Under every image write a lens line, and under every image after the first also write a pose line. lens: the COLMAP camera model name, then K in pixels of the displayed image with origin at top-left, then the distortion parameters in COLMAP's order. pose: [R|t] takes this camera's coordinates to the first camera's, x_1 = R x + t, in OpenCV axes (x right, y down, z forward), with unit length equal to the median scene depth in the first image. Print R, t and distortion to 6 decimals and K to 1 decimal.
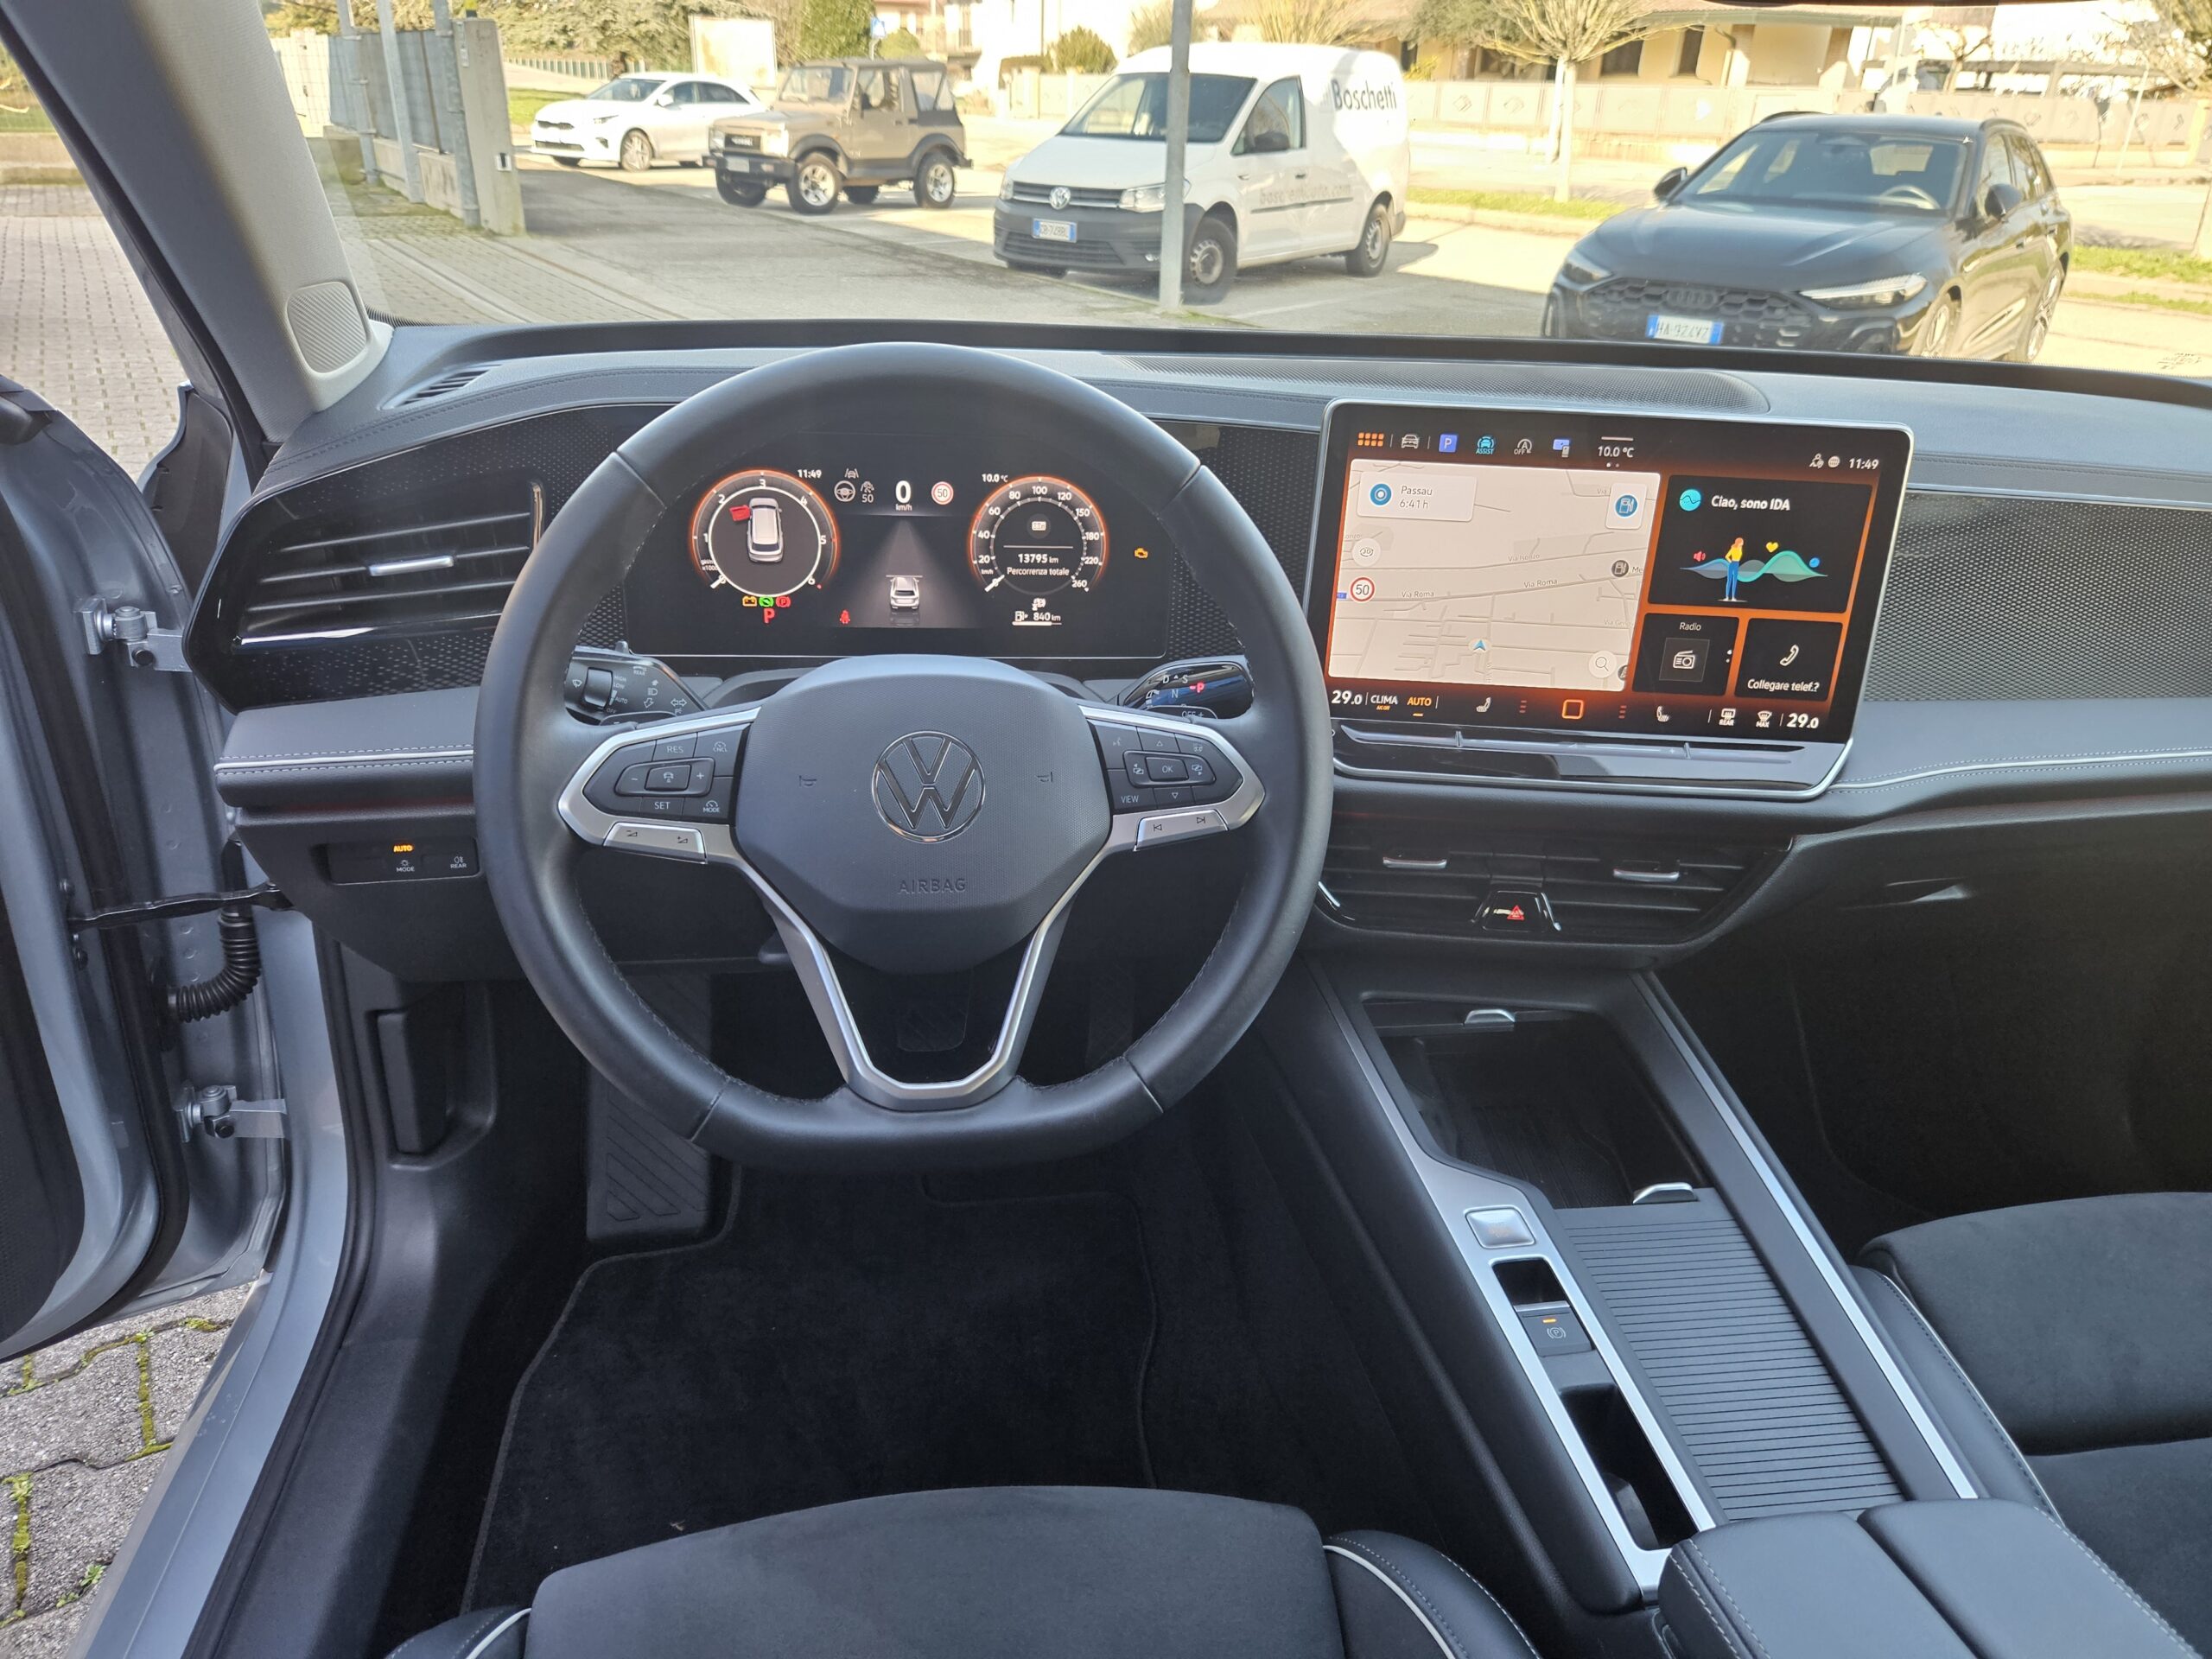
lens RADIAL K [[1499.2, 0, 1084.9], [0, 1499.2, 816.8], [0, 0, 1]] dist [0.043963, -0.037112]
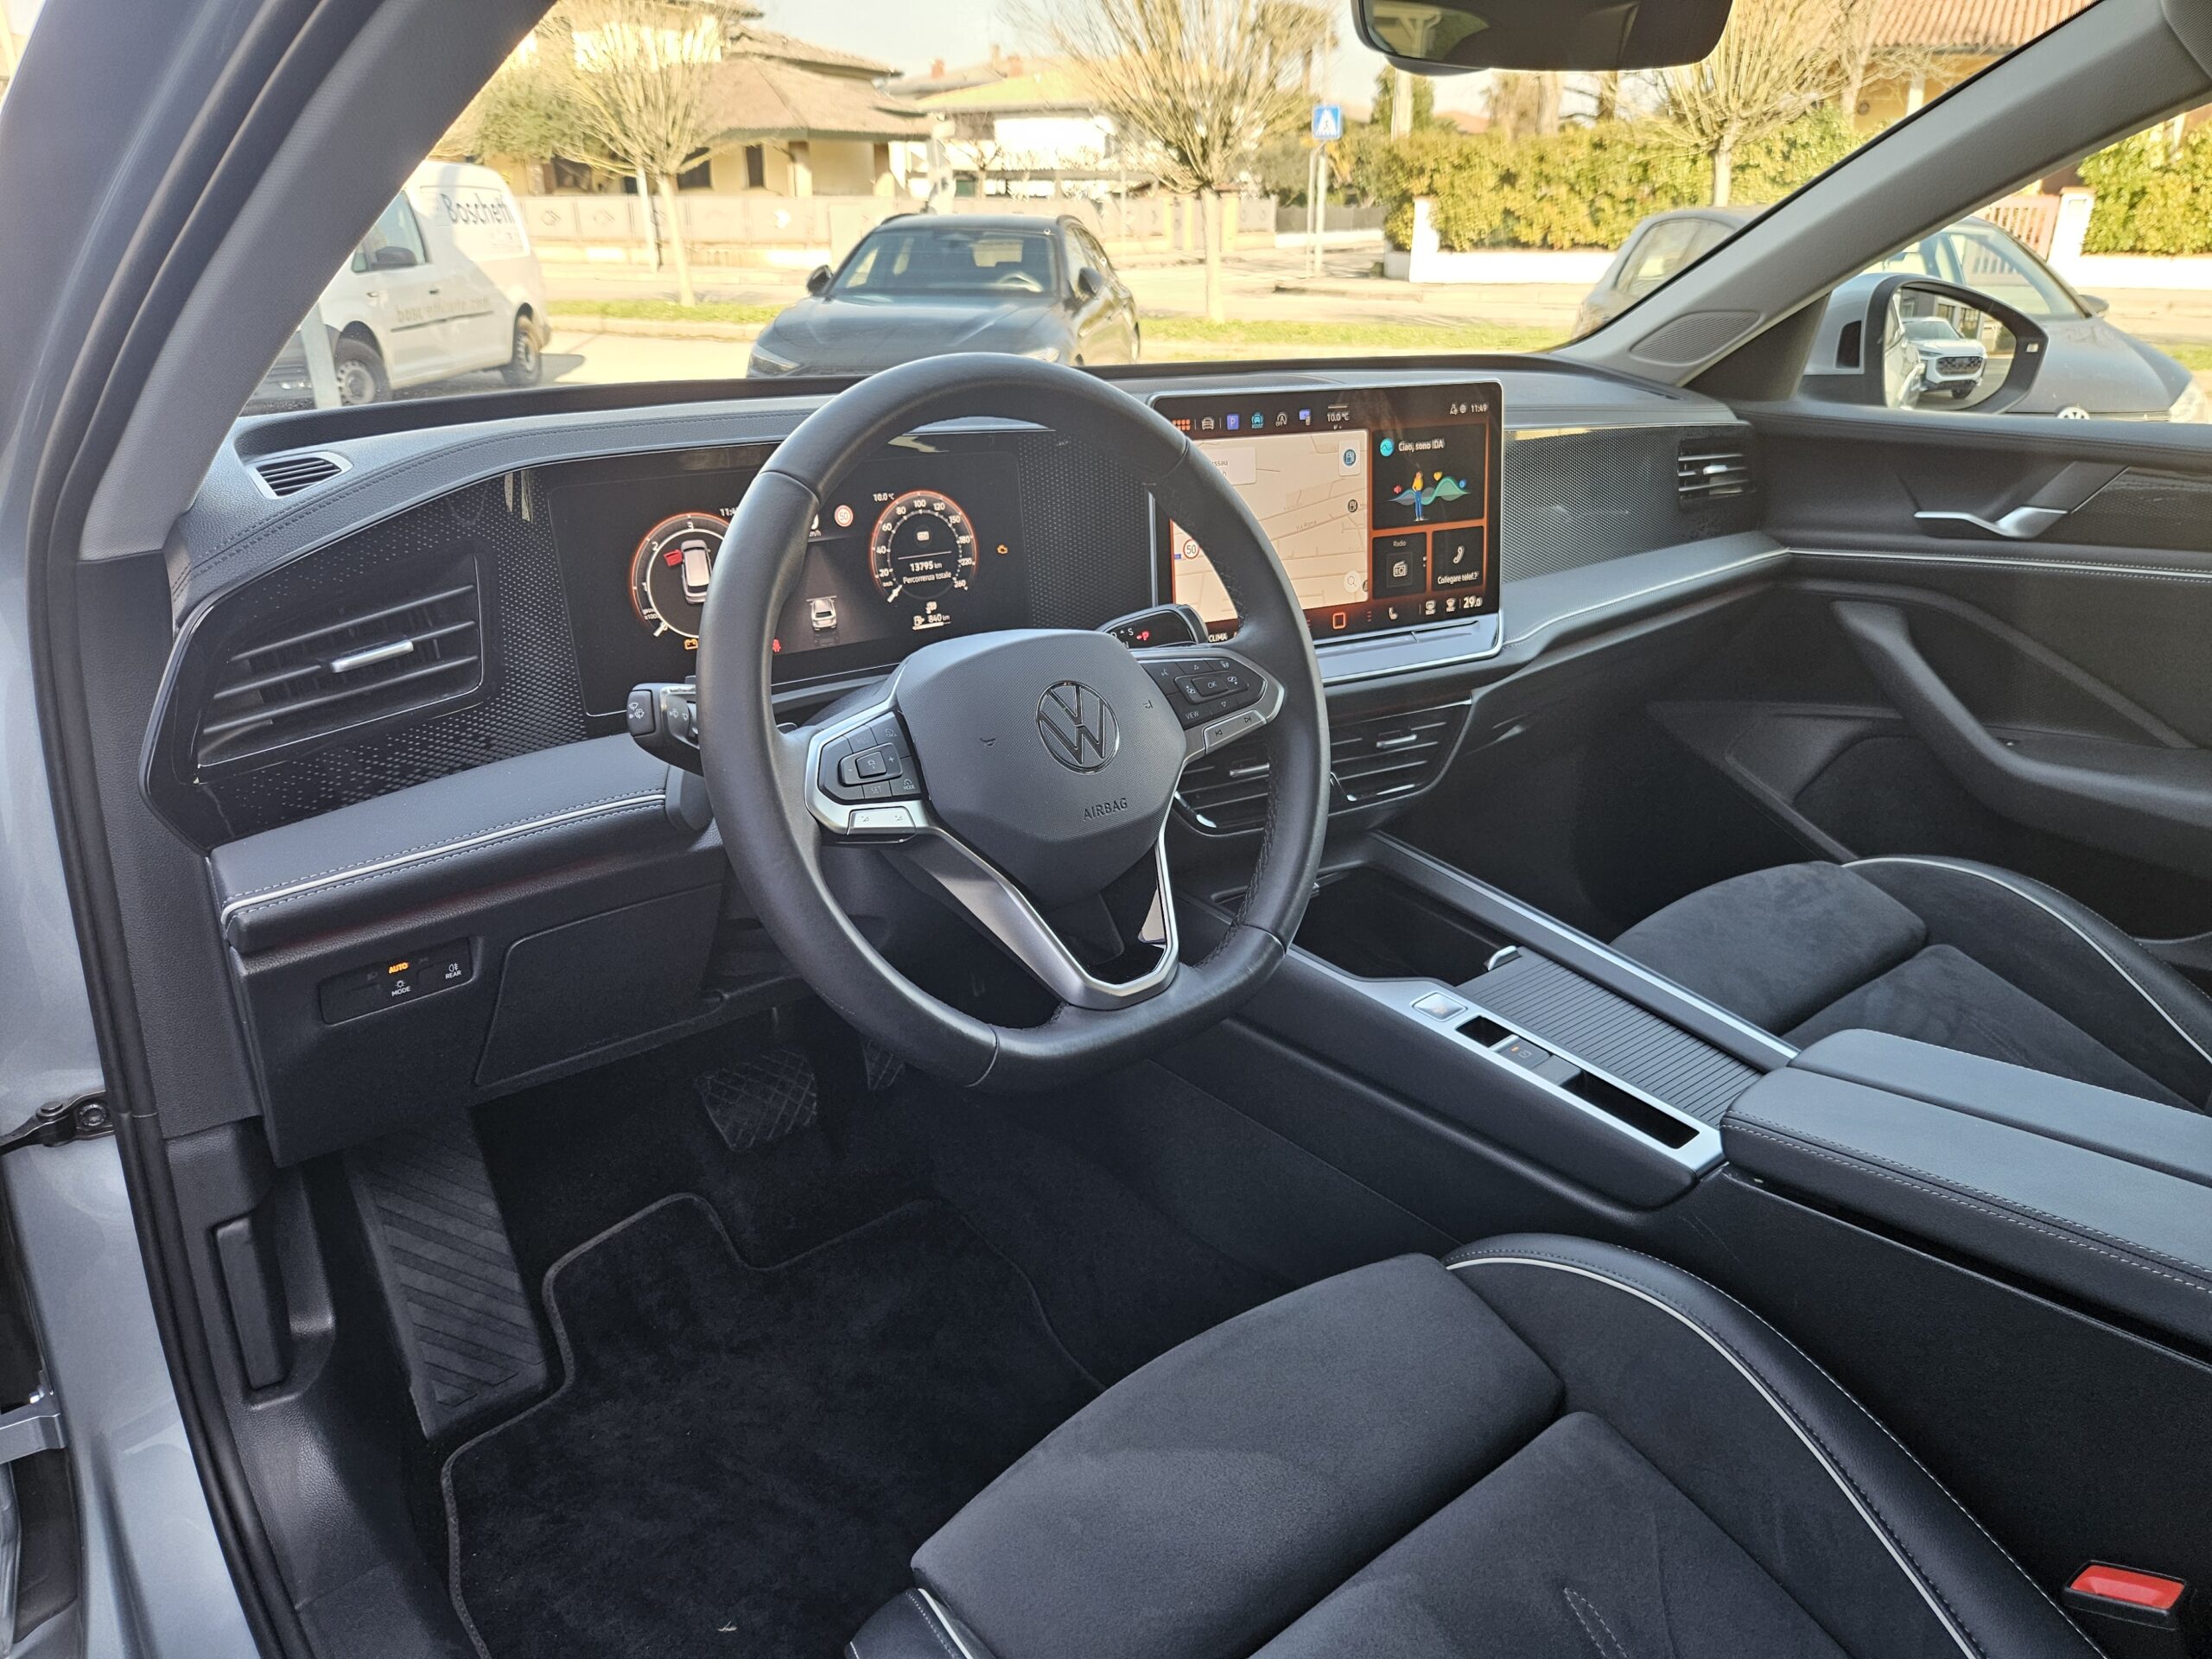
lens RADIAL K [[1499.2, 0, 1107.8], [0, 1499.2, 831.9], [0, 0, 1]] dist [0.043963, -0.037112]
pose [[0.849413, -0.226571, 0.476616, -0.495928], [0.251814, 0.967710, 0.011248, 0.038710], [-0.463775, 0.110465, 0.879039, -0.009335]]
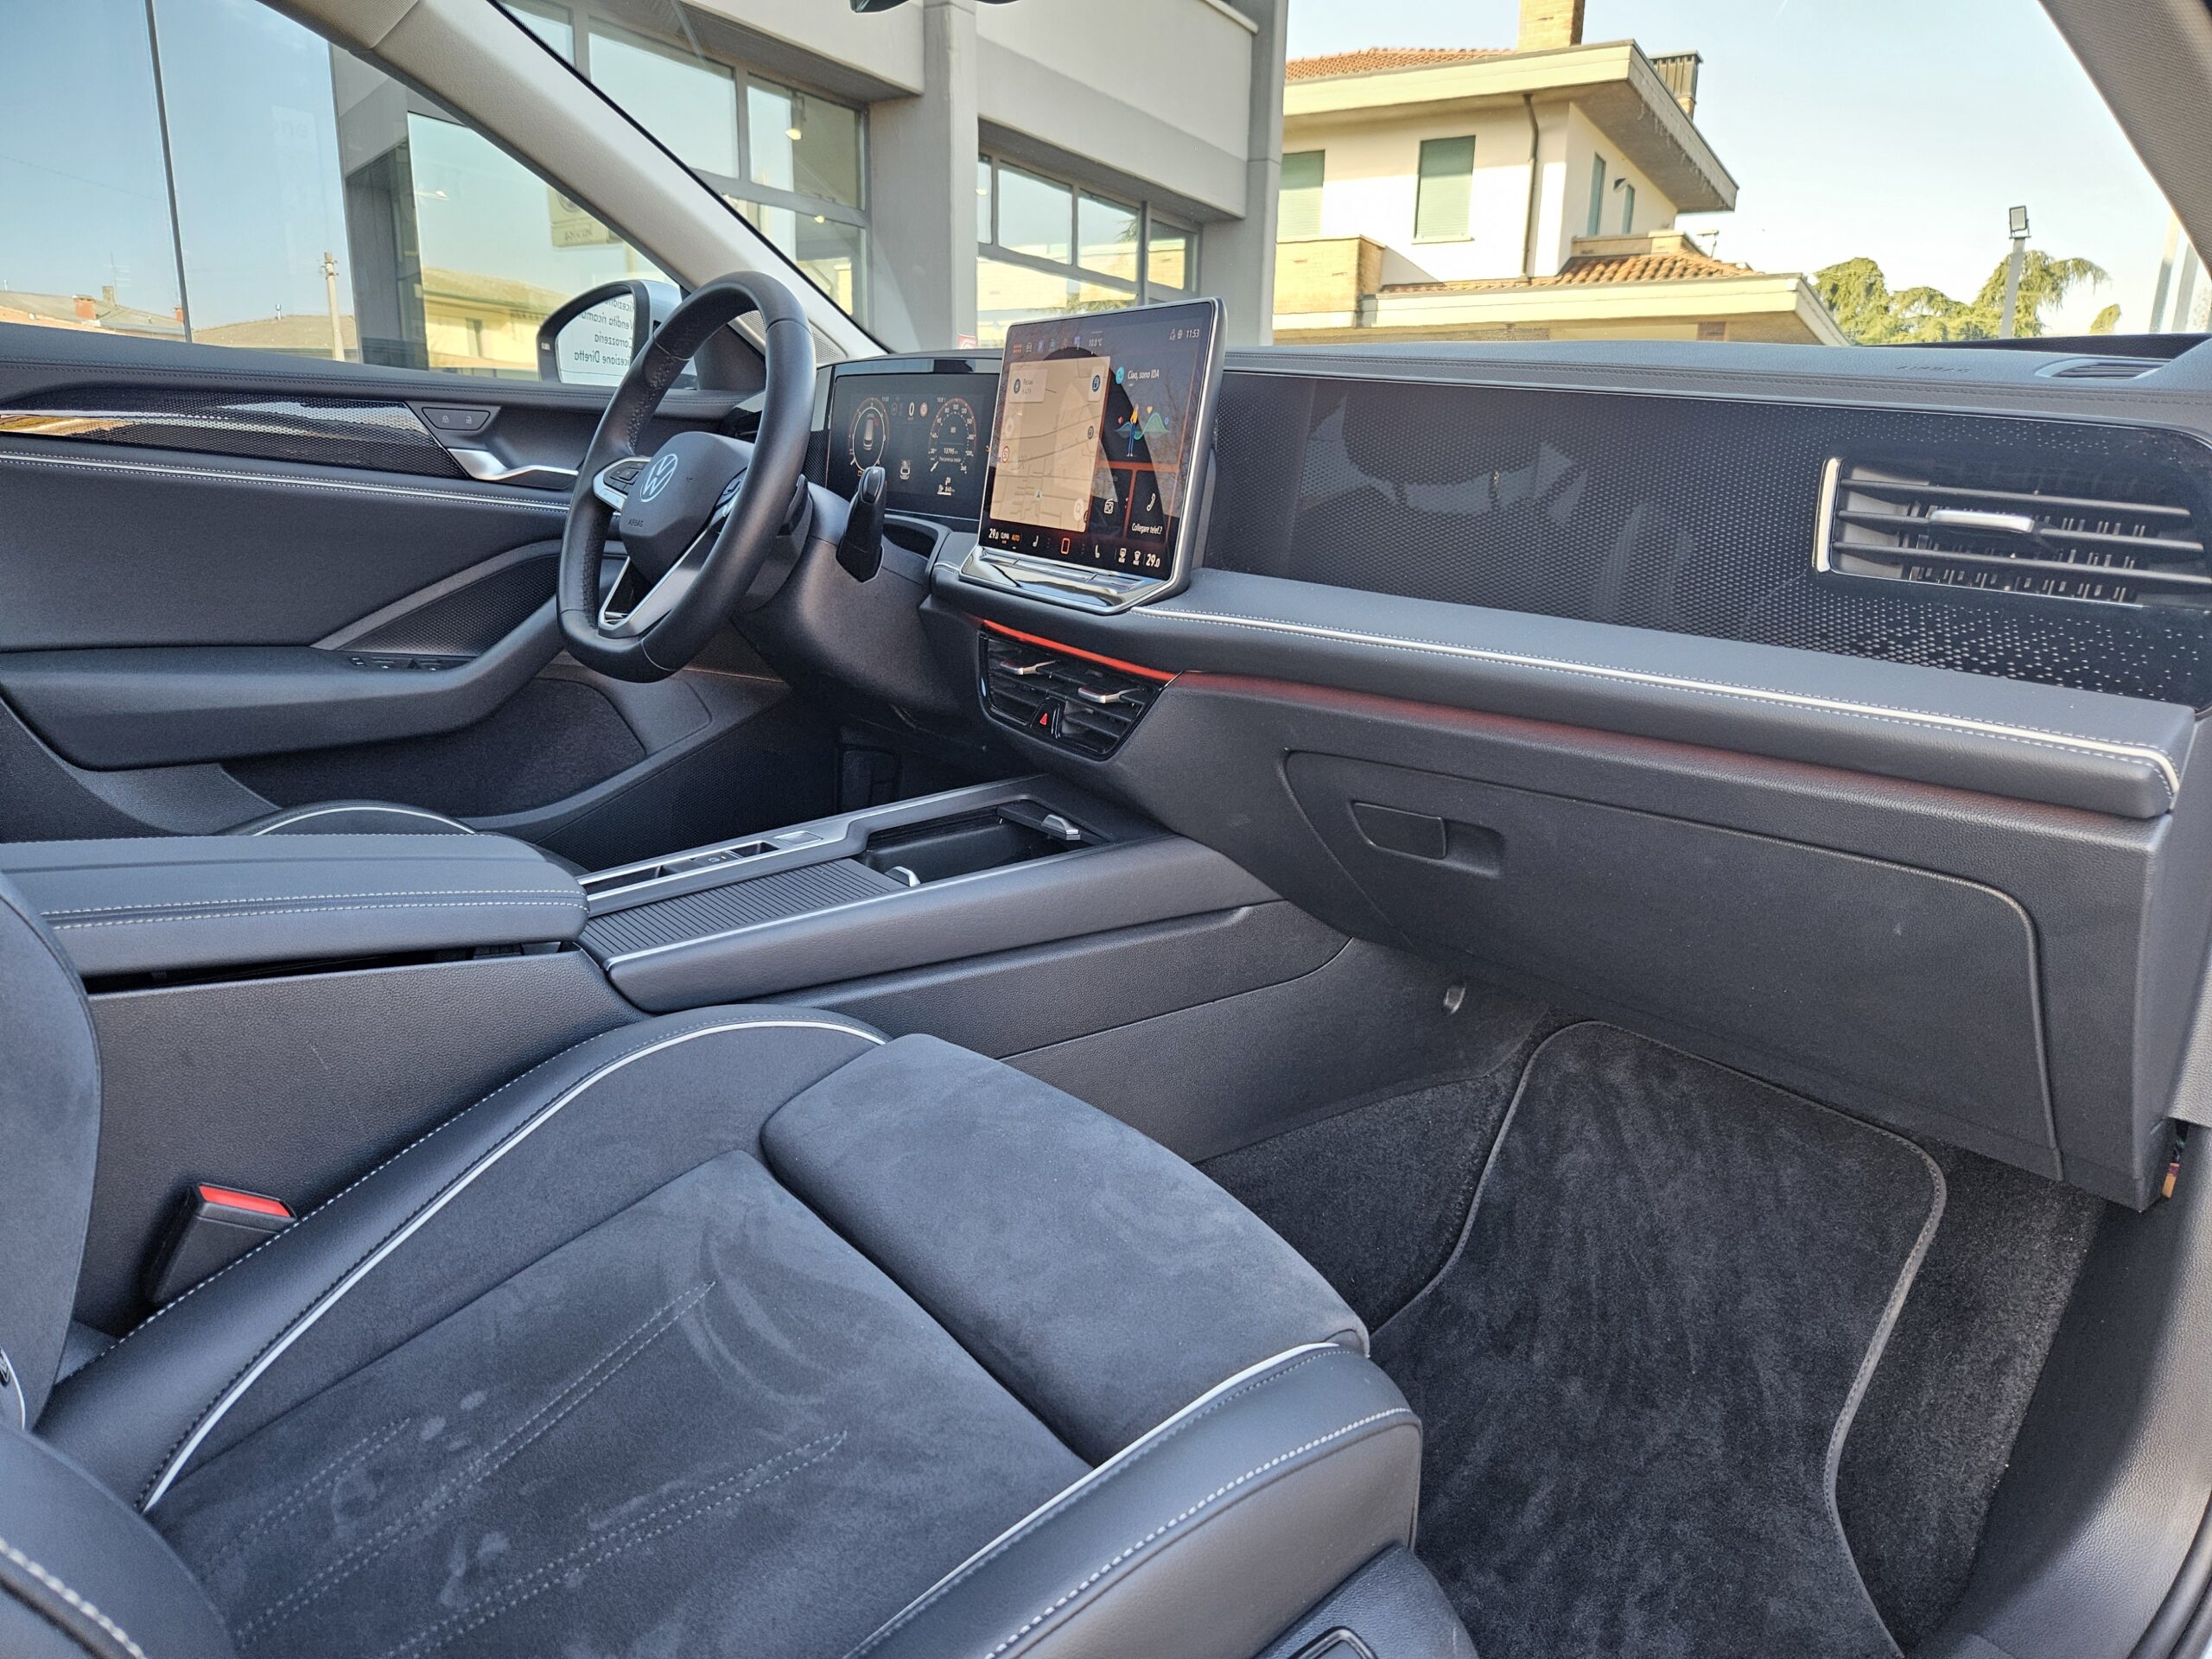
lens RADIAL K [[1499.2, 0, 1103.2], [0, 1499.2, 837.6], [0, 0, 1]] dist [0.043963, -0.037112]
pose [[0.486185, 0.190589, -0.852819, 1.490765], [-0.389242, 0.920995, -0.016078, 0.166261], [0.782378, 0.339770, 0.521959, 0.449037]]
